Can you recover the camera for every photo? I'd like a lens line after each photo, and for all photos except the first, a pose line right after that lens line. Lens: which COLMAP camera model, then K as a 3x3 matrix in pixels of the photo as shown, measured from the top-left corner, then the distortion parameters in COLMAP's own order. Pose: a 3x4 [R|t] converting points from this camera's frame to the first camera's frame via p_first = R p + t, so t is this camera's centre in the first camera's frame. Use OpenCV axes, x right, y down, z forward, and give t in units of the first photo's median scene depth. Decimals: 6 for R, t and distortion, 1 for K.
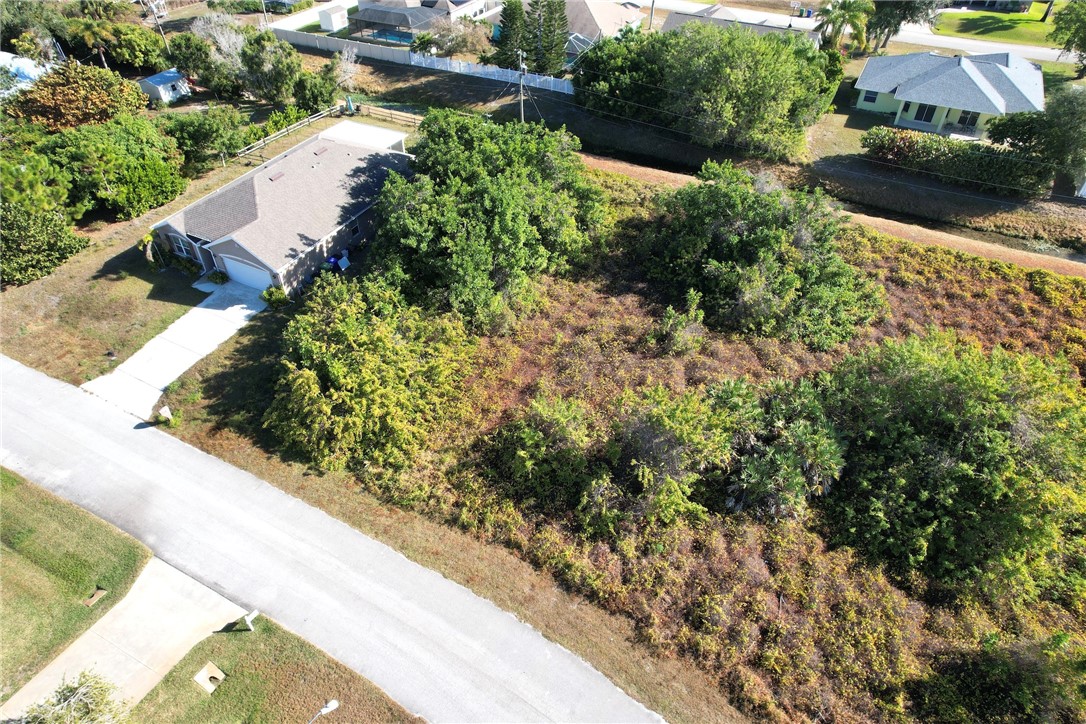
lens RADIAL K [[695.5, 0, 545.4], [0, 695.5, 356.9], [0, 0, 1]] dist [-0.072846, 0.065496]
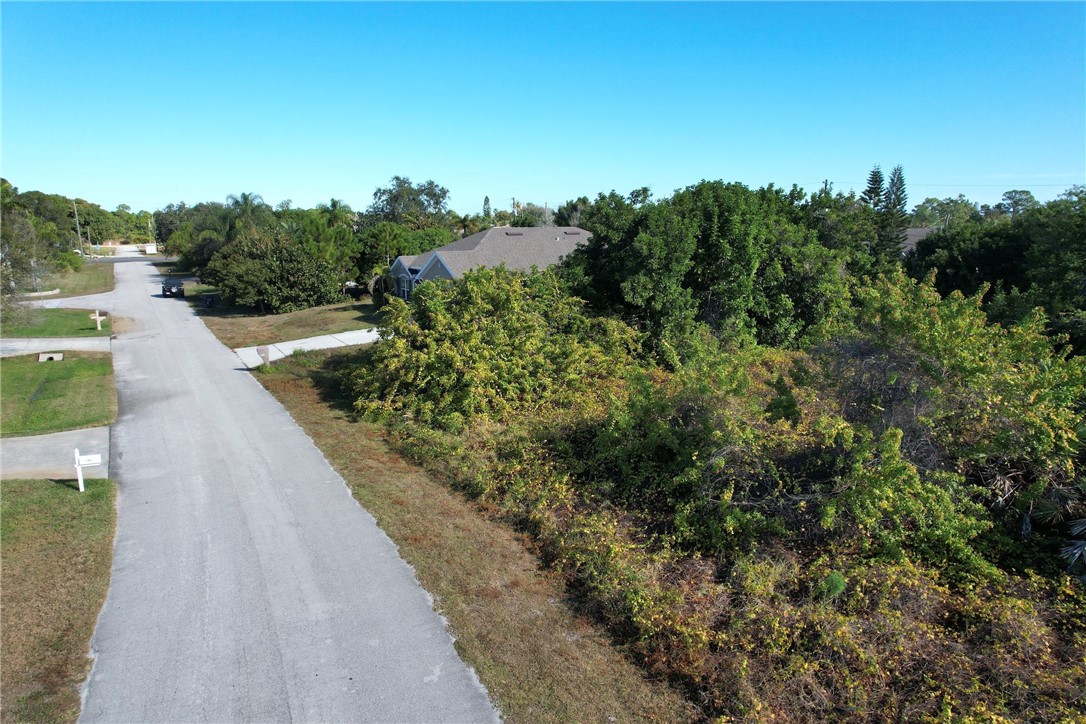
lens RADIAL K [[689.4, 0, 549.8], [0, 689.4, 364.3], [0, 0, 1]] dist [-0.065481, 0.053761]
pose [[0.860588, 0.101064, -0.499174, 0.178787], [-0.333065, 0.853159, -0.401480, 0.329181], [0.385300, 0.511767, 0.767879, 0.518086]]
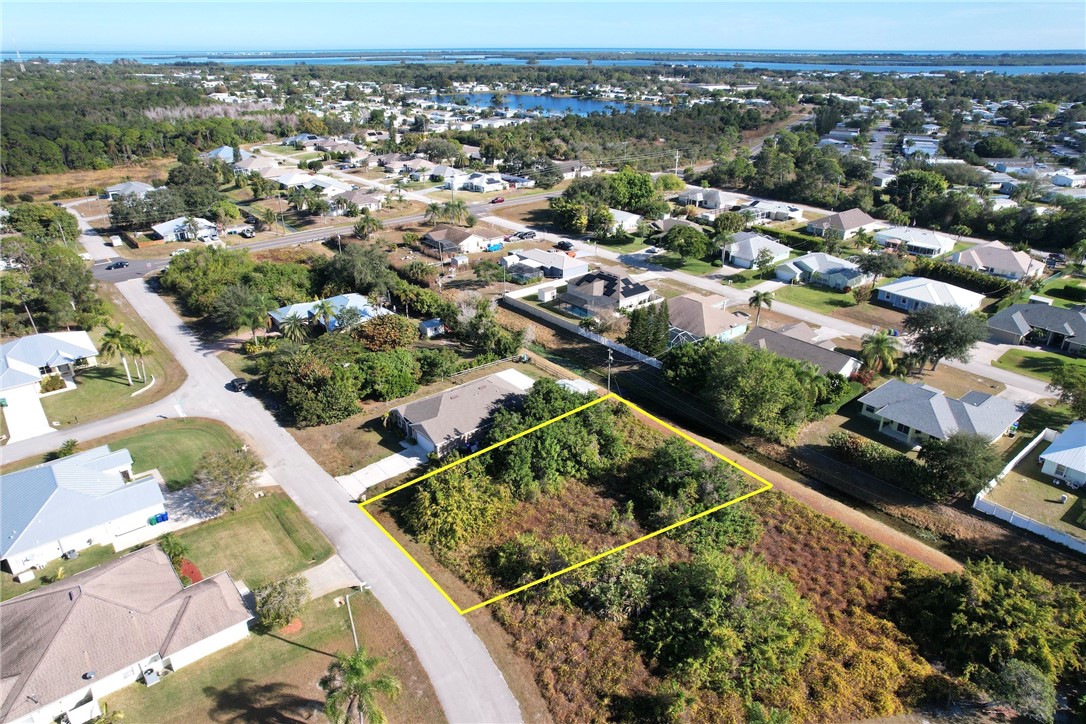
lens RADIAL K [[697.4, 0, 548.9], [0, 697.4, 361.0], [0, 0, 1]] dist [-0.076654, 0.071945]
pose [[0.922280, 0.159492, -0.352083, 0.687109], [-0.254252, 0.936418, -0.241821, 0.060832], [0.291129, 0.312544, 0.904190, -0.940051]]
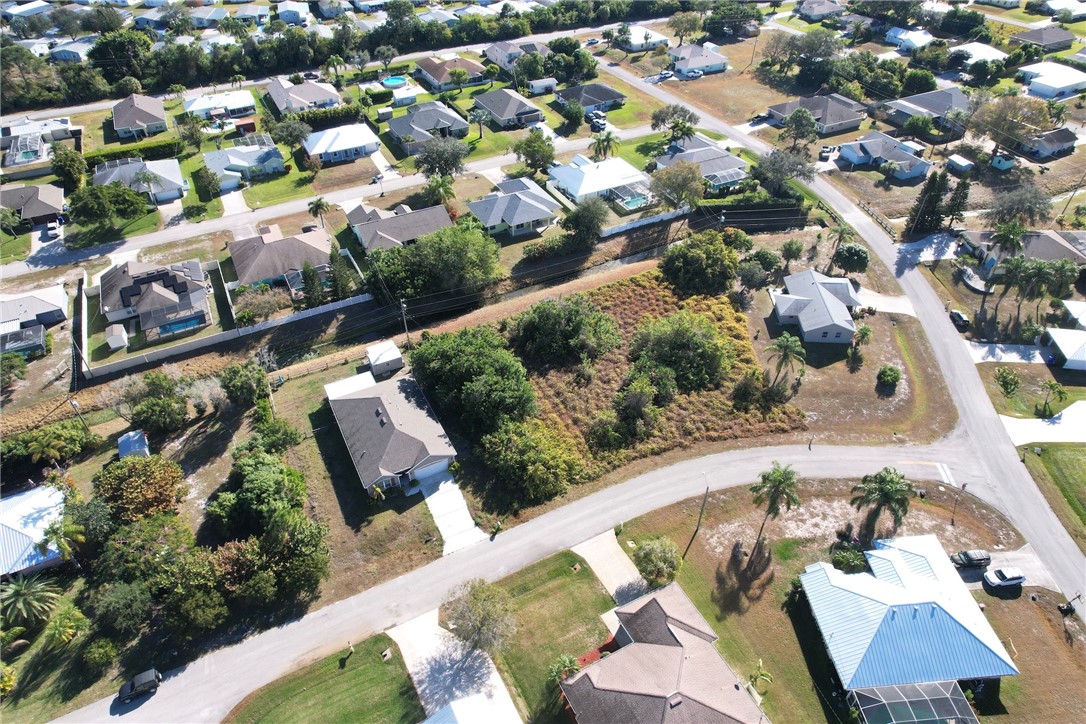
lens RADIAL K [[686.8, 0, 539.1], [0, 686.8, 363.2], [0, 0, 1]] dist [-0.064773, 0.059751]
pose [[0.581556, -0.531253, 0.616087, -1.625803], [0.542256, 0.817691, 0.193234, -0.723428], [-0.606425, 0.221700, 0.763608, -0.895796]]
